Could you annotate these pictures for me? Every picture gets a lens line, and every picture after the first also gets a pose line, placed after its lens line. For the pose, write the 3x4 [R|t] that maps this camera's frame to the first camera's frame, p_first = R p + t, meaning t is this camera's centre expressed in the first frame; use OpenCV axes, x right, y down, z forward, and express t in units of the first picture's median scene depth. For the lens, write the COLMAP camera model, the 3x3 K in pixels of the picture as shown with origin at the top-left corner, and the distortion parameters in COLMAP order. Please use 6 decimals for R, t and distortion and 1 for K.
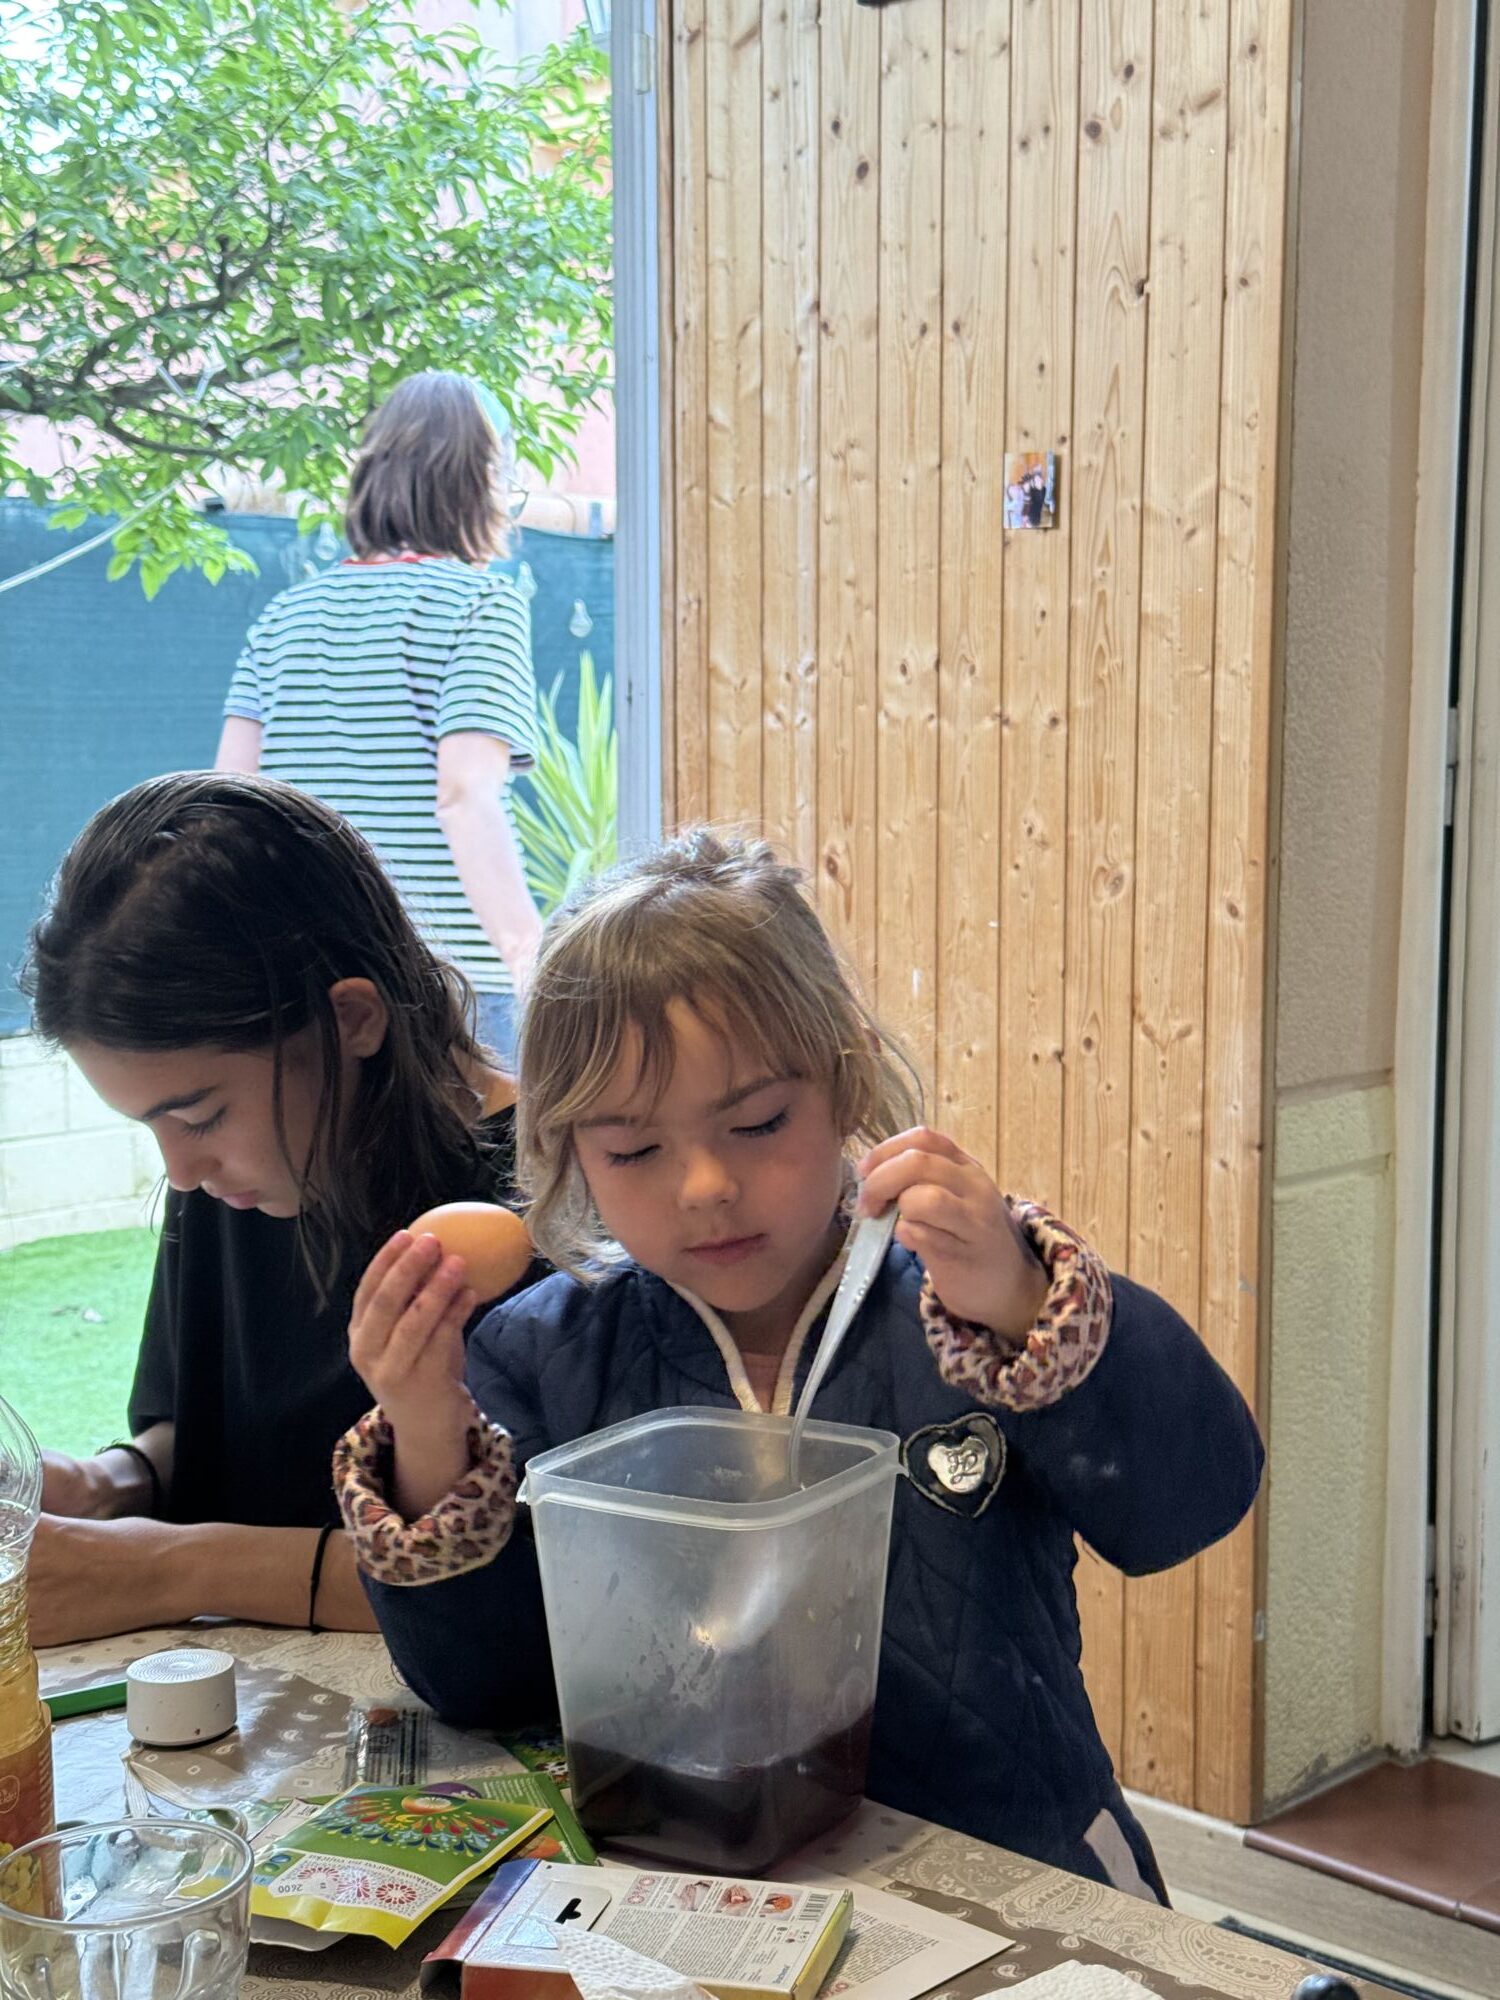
lens RADIAL K [[2752.5, 0, 762.1], [0, 2752.5, 990.5], [0, 0, 1]] dist [0.113955, 0.000000]
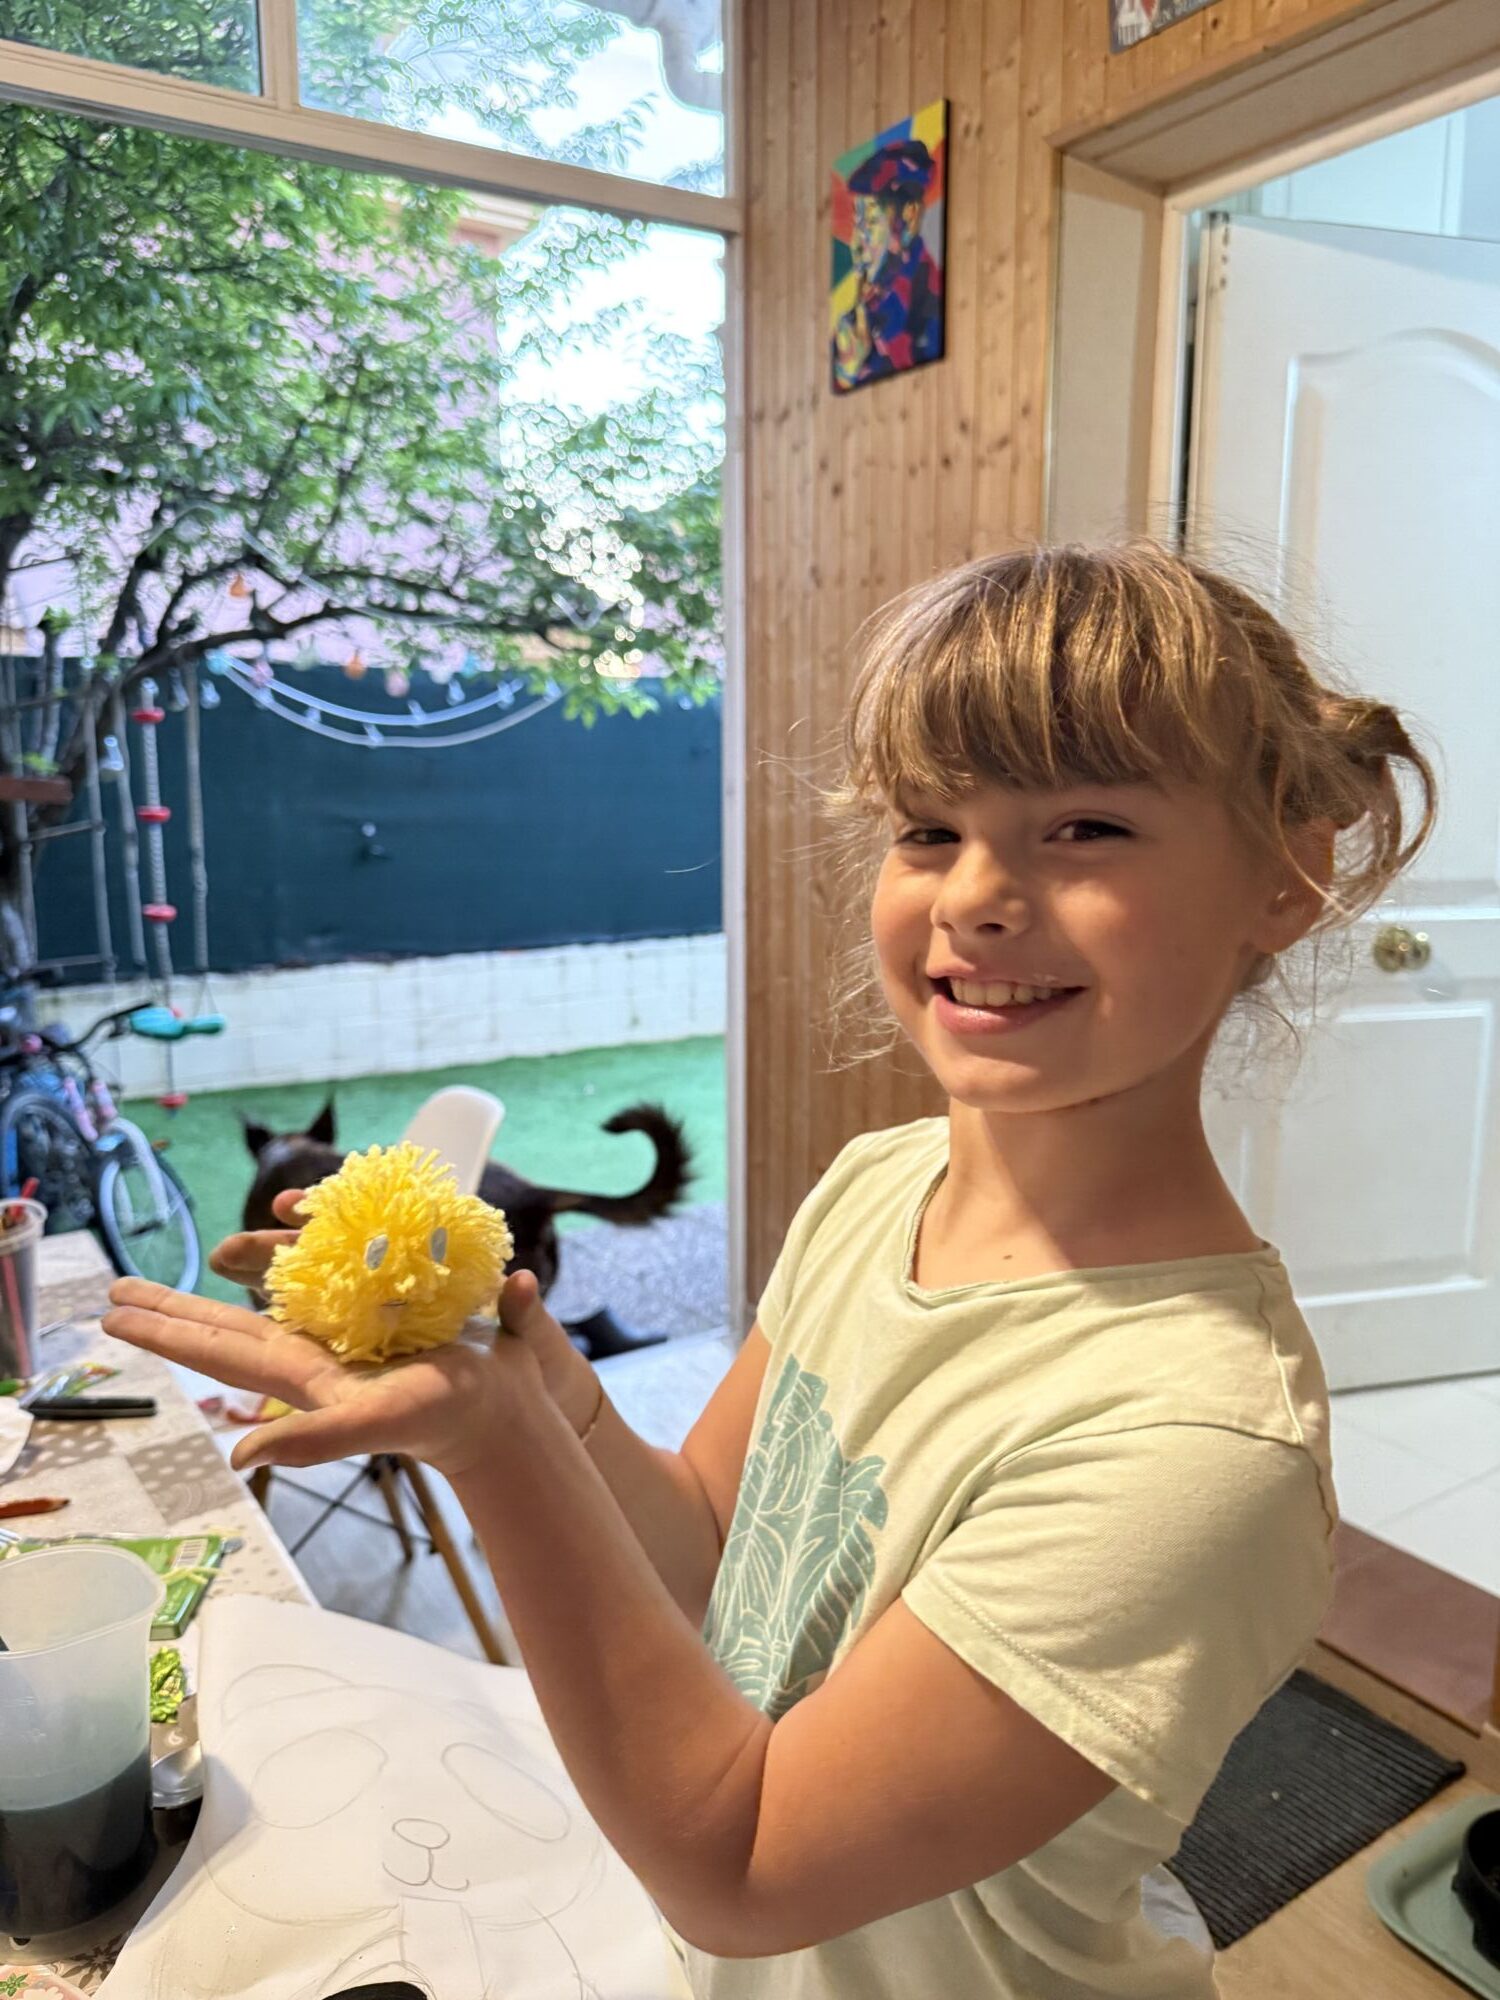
lens RADIAL K [[1450.5, 0, 736.2], [0, 1450.5, 994.1], [0, 0, 1]] dist [-0.023616, 0.000029]
pose [[0.976152, 0.031124, -0.214845, 0.186098], [-0.020060, 0.998367, 0.053488, -0.029807], [0.216158, -0.047902, 0.975182, 0.098623]]
